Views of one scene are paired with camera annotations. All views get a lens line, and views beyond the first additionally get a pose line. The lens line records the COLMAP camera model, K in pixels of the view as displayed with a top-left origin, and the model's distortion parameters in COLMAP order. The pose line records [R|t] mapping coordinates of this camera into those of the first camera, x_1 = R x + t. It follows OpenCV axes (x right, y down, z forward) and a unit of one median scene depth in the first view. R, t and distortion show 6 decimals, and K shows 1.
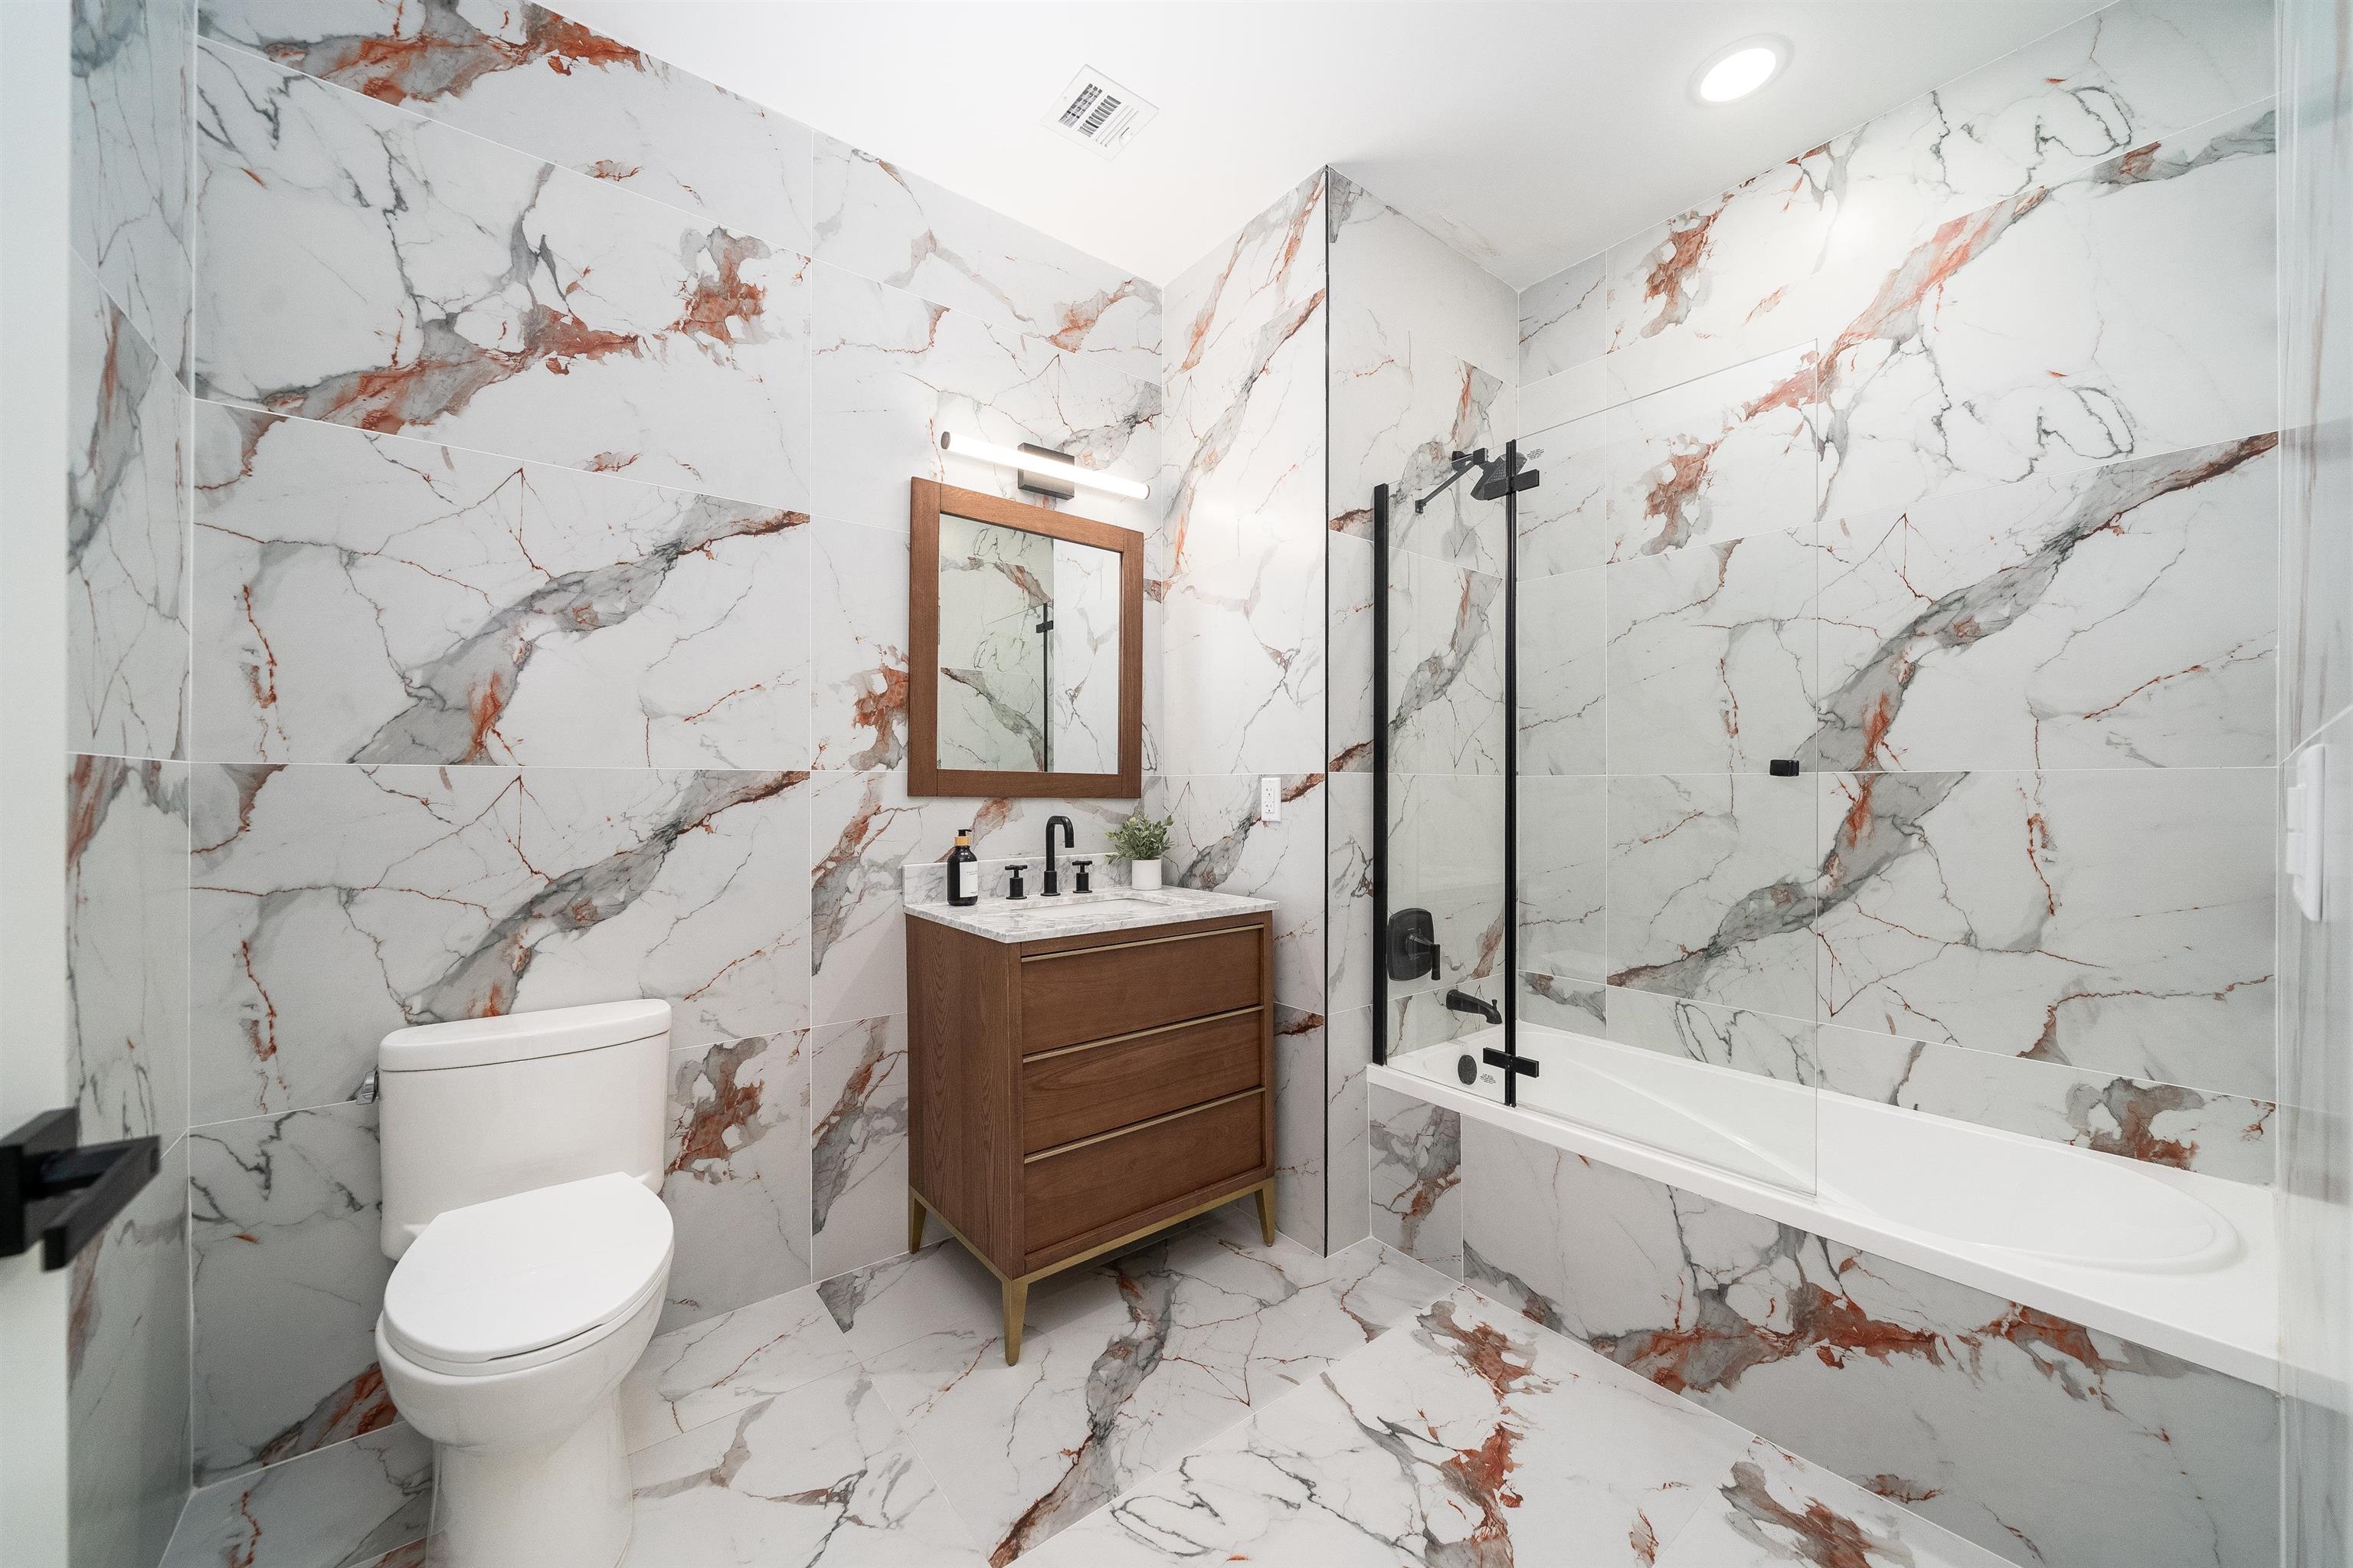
lens RADIAL K [[874.5, 0, 1181.4], [0, 874.5, 786.0], [0, 0, 1]] dist [-0.001095, -0.000842]
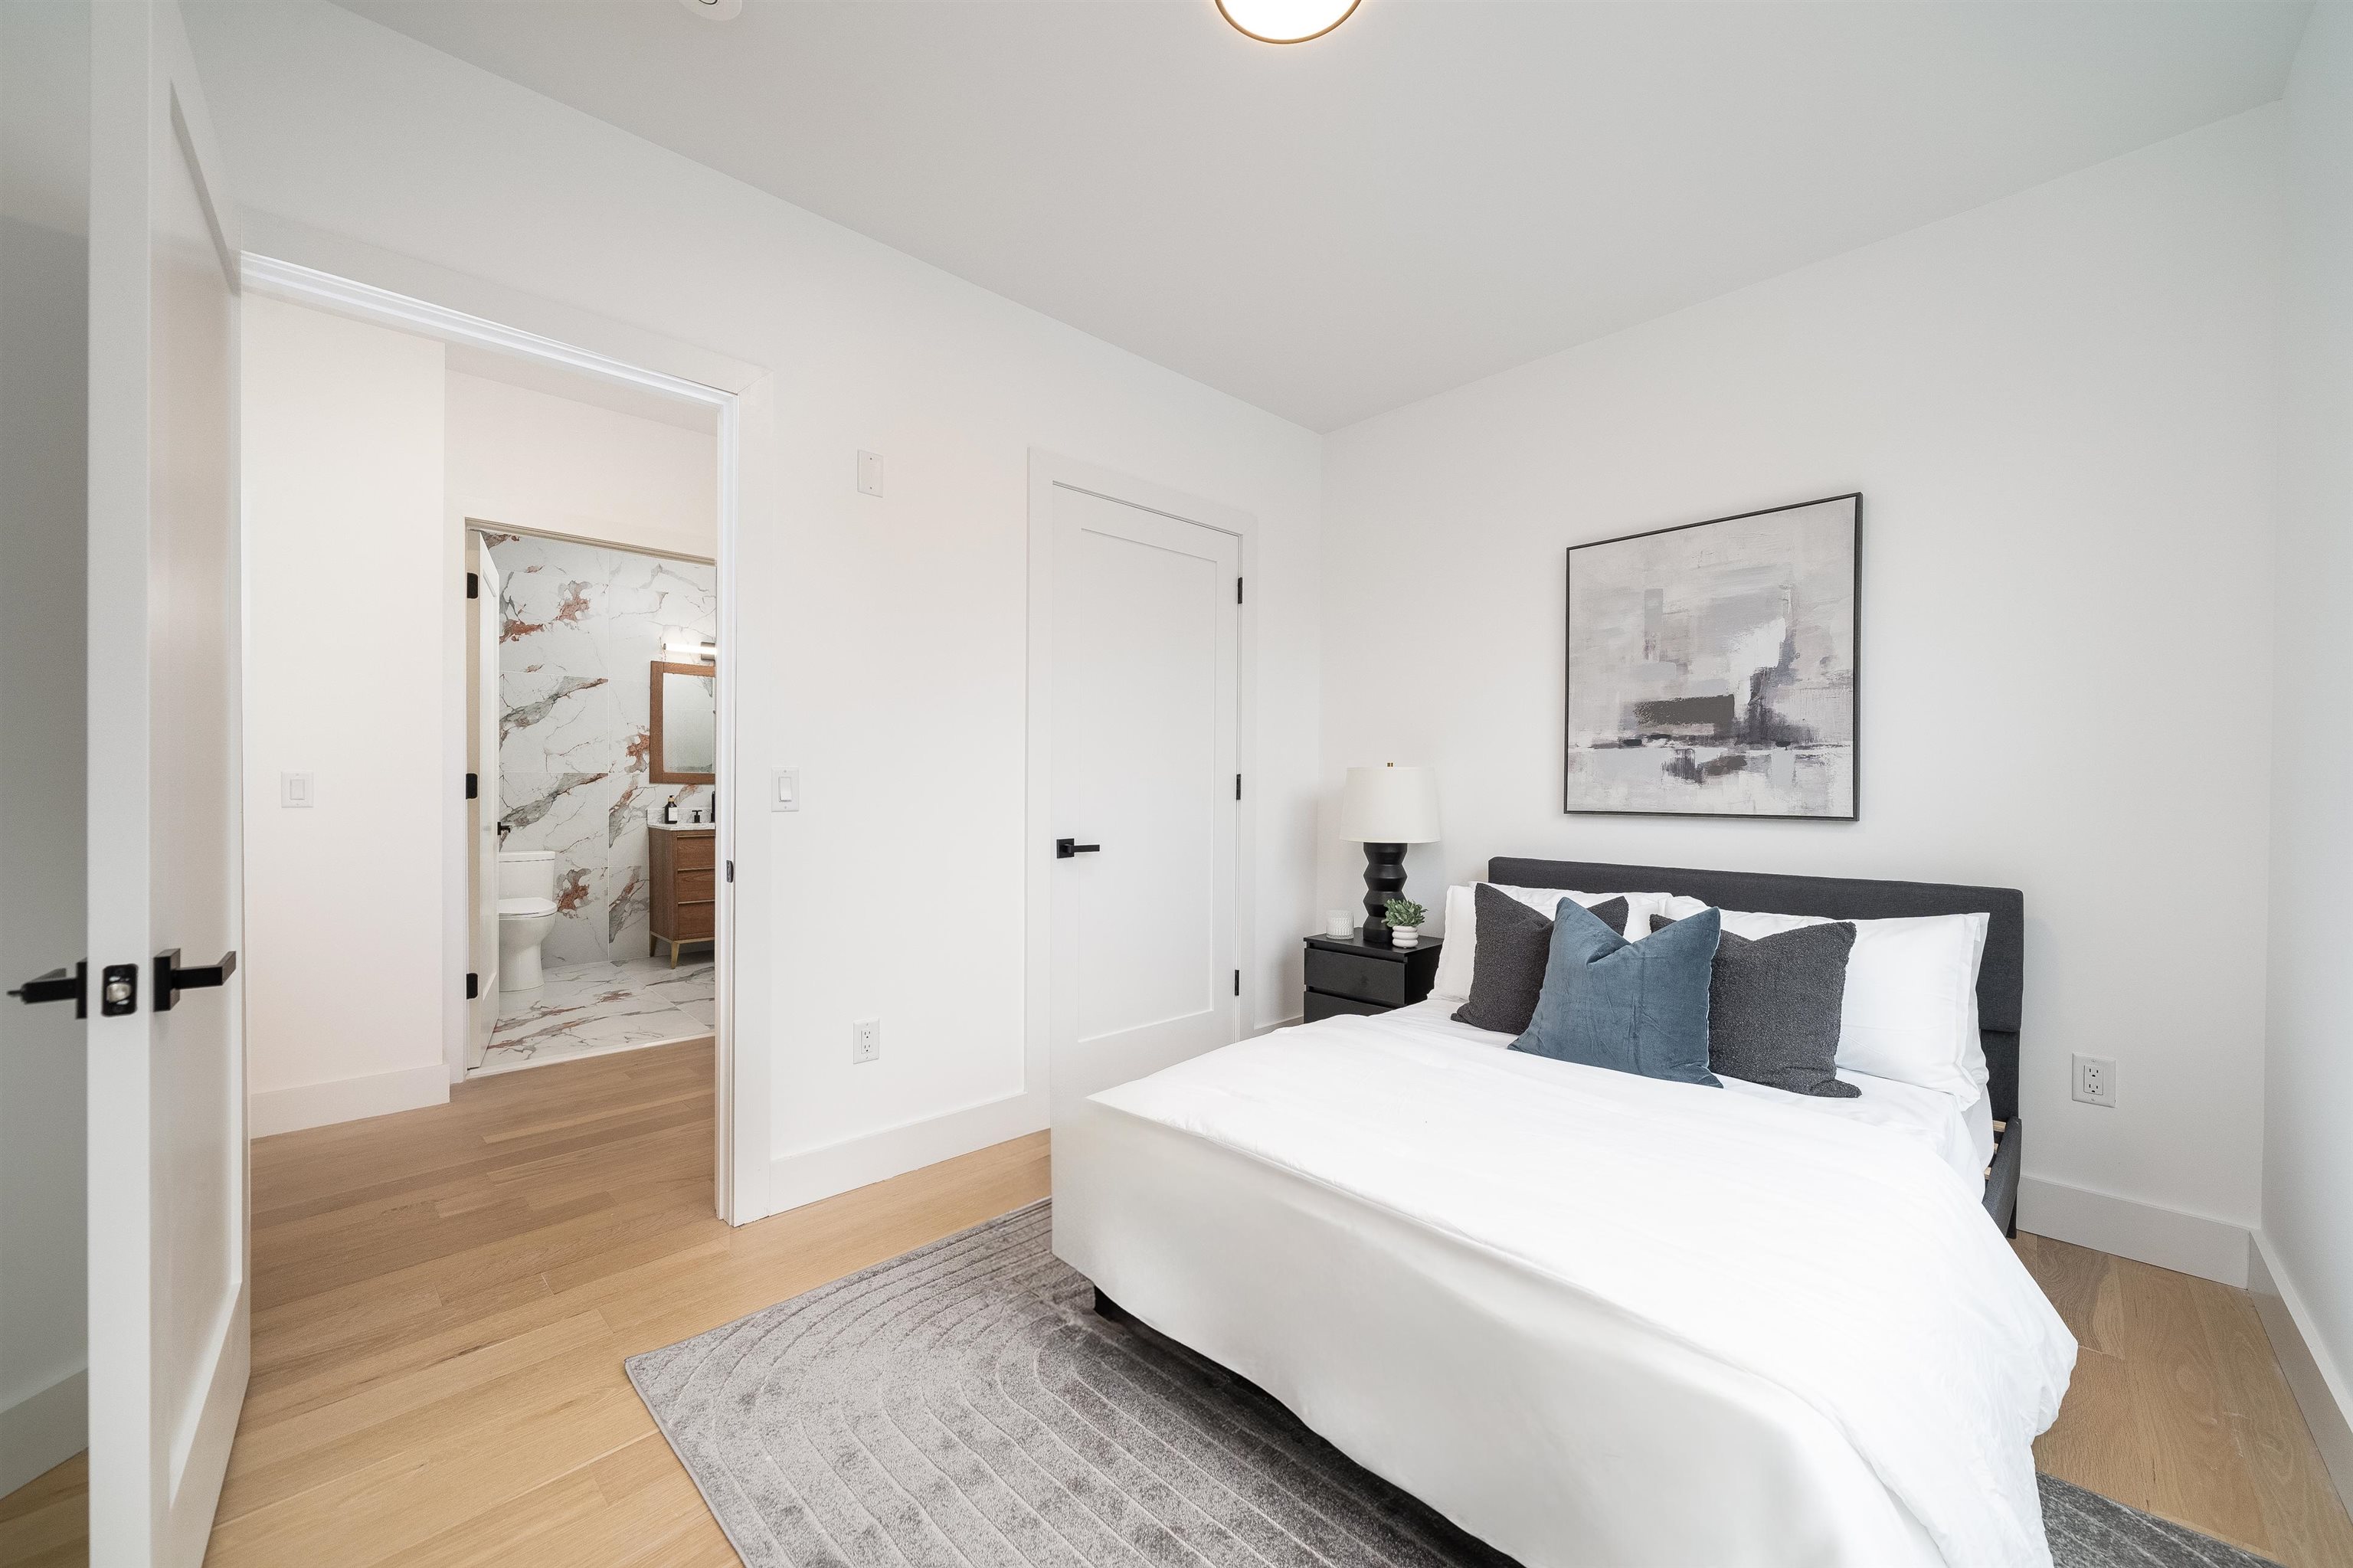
lens RADIAL K [[874.5, 0, 1171.0], [0, 874.5, 787.1], [0, 0, 1]] dist [-0.001095, -0.000842]
pose [[0.992090, 0.000512, 0.125524, 0.965886], [-0.000732, 0.999998, 0.001713, 0.020324], [-0.125523, -0.001791, 0.992089, -1.907147]]
